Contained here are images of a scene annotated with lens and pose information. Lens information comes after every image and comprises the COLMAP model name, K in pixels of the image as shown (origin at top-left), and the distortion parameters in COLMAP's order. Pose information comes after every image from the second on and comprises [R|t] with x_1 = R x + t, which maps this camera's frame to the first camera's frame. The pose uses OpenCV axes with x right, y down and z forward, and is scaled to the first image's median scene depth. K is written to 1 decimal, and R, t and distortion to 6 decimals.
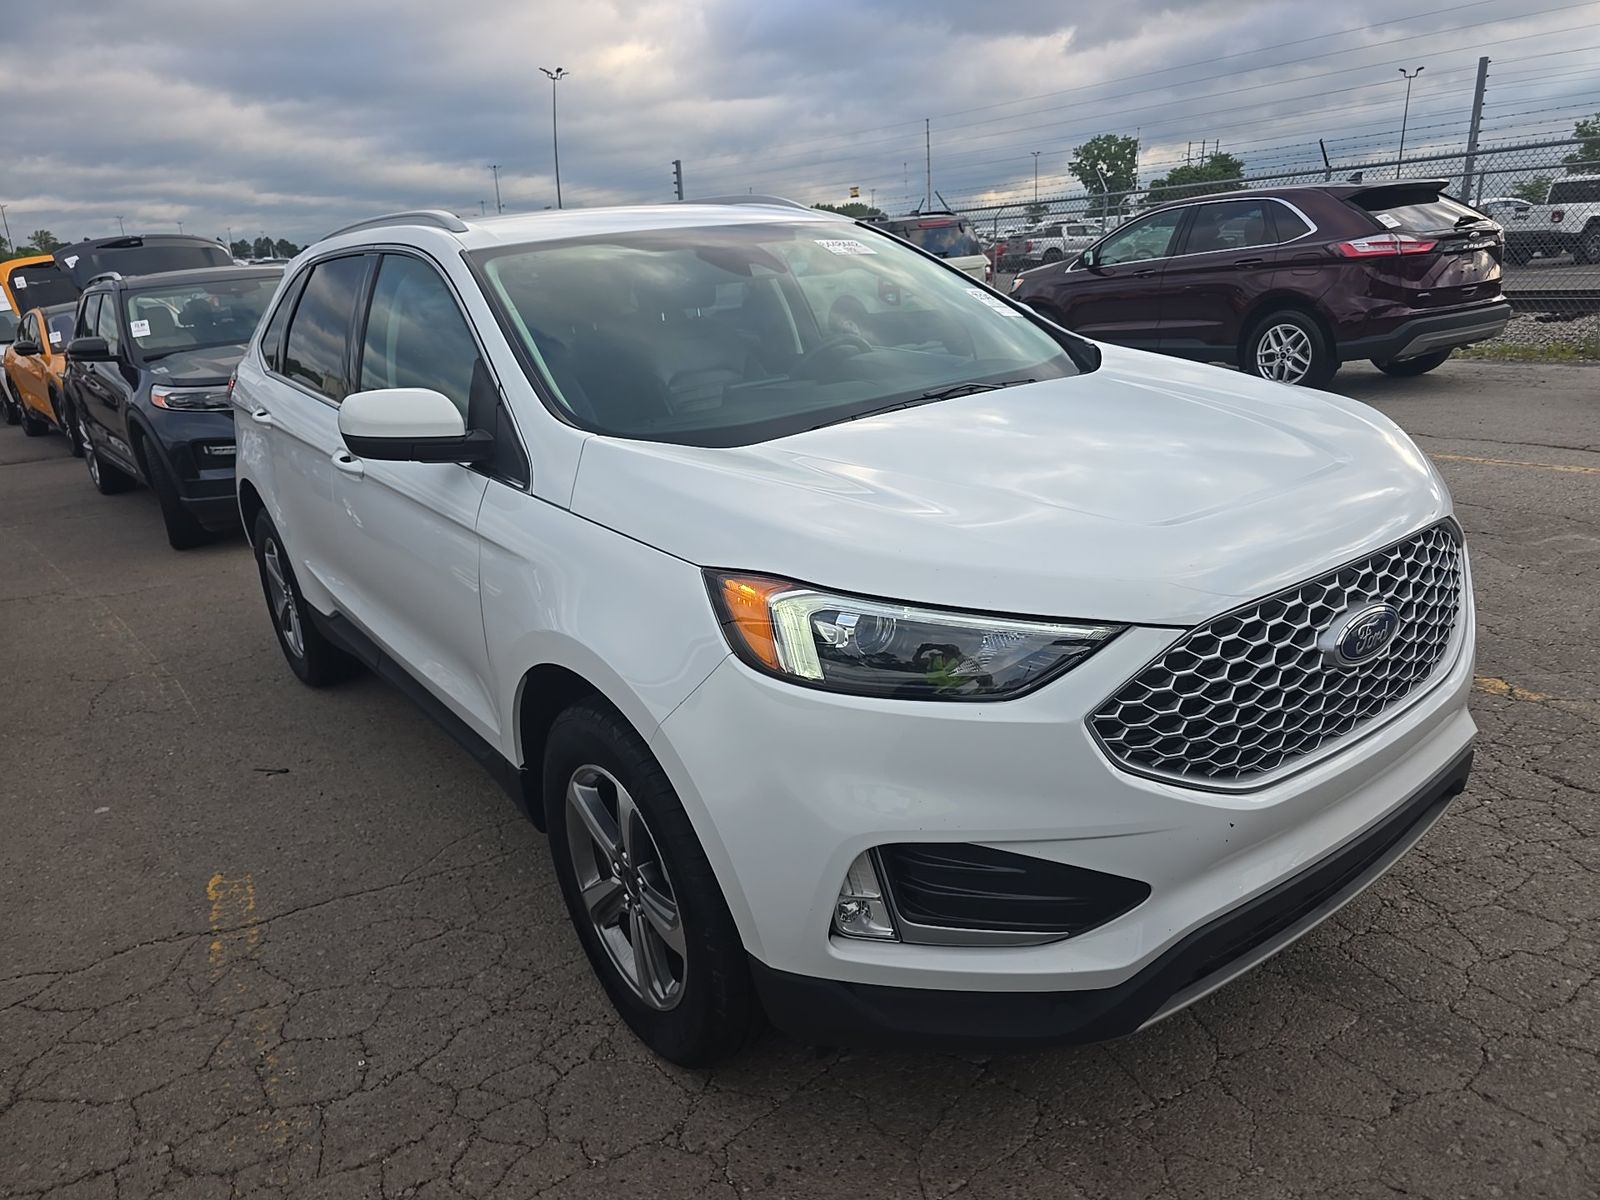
lens RADIAL K [[1052.7, 0, 799.0], [0, 1052.7, 594.3], [0, 0, 1]] dist [0.052473, -0.045912]
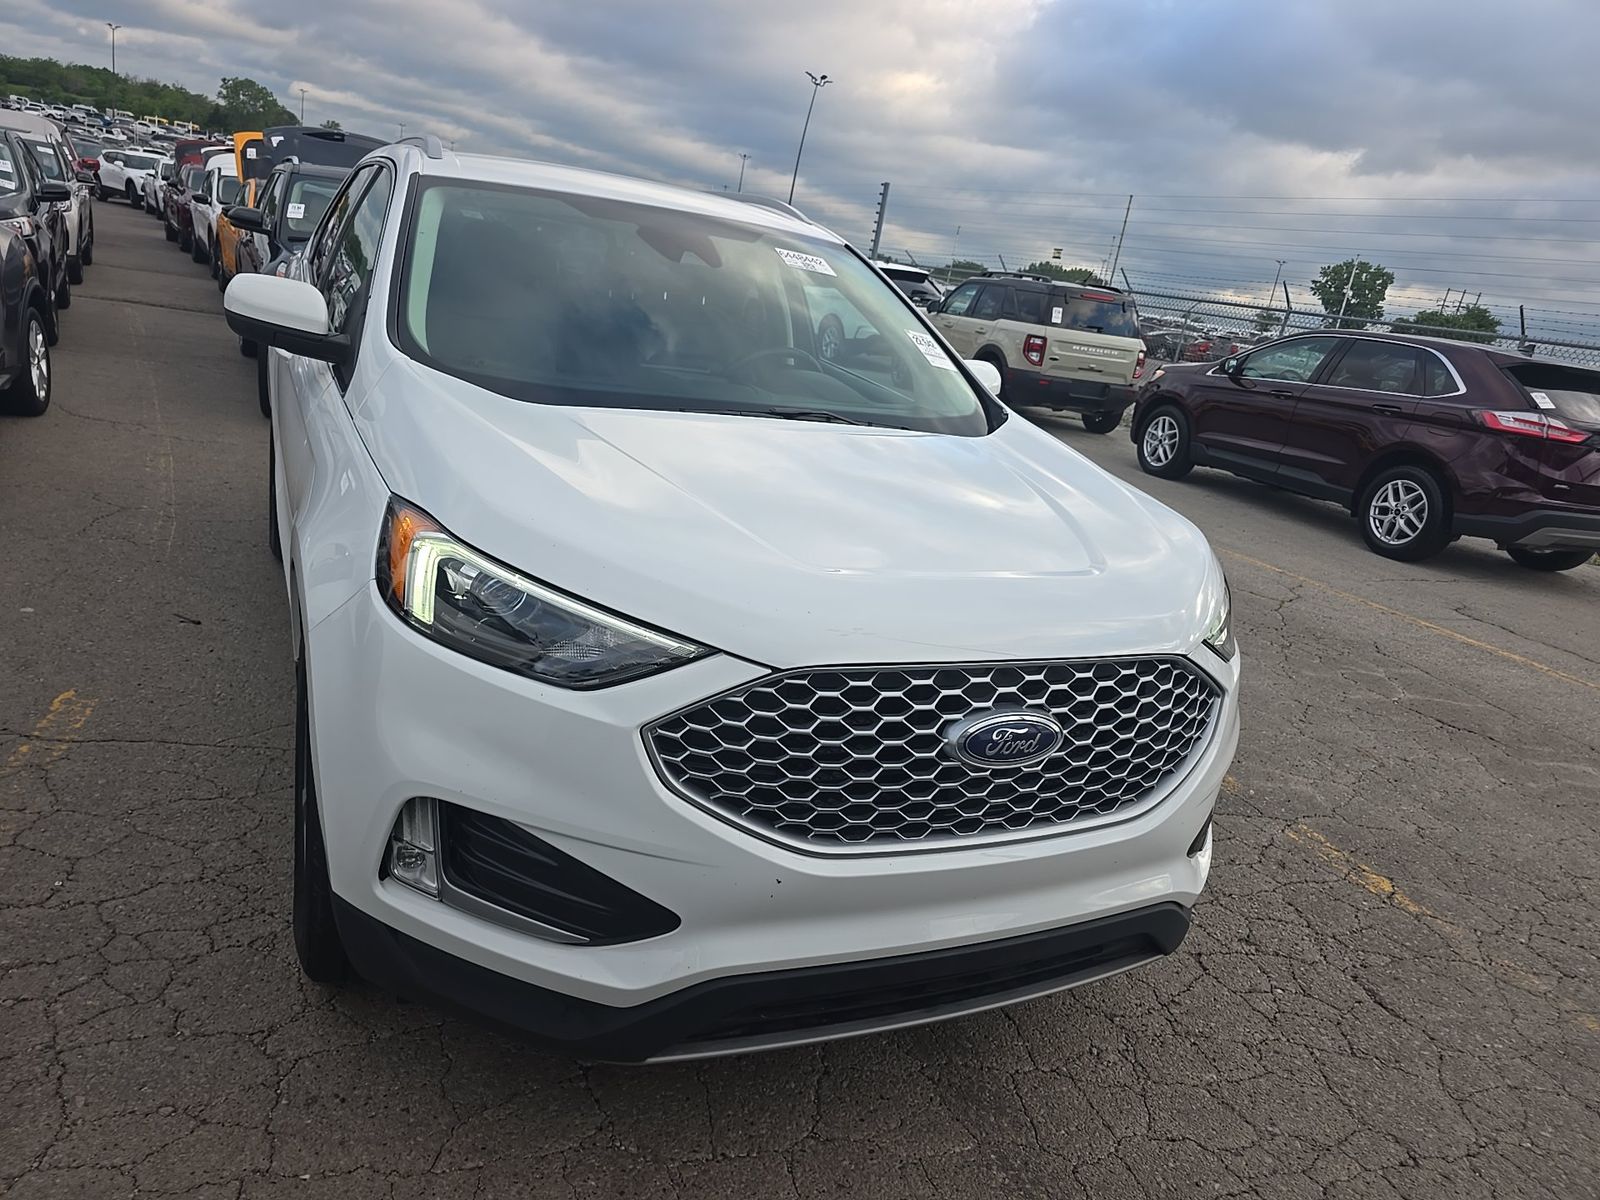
lens RADIAL K [[1052.7, 0, 799.0], [0, 1052.7, 594.3], [0, 0, 1]] dist [0.052473, -0.045912]
pose [[0.956541, 0.266423, -0.118521, 0.293825], [-0.269041, 0.963108, -0.006367, -0.021164], [0.112452, 0.037978, 0.992931, 0.023068]]
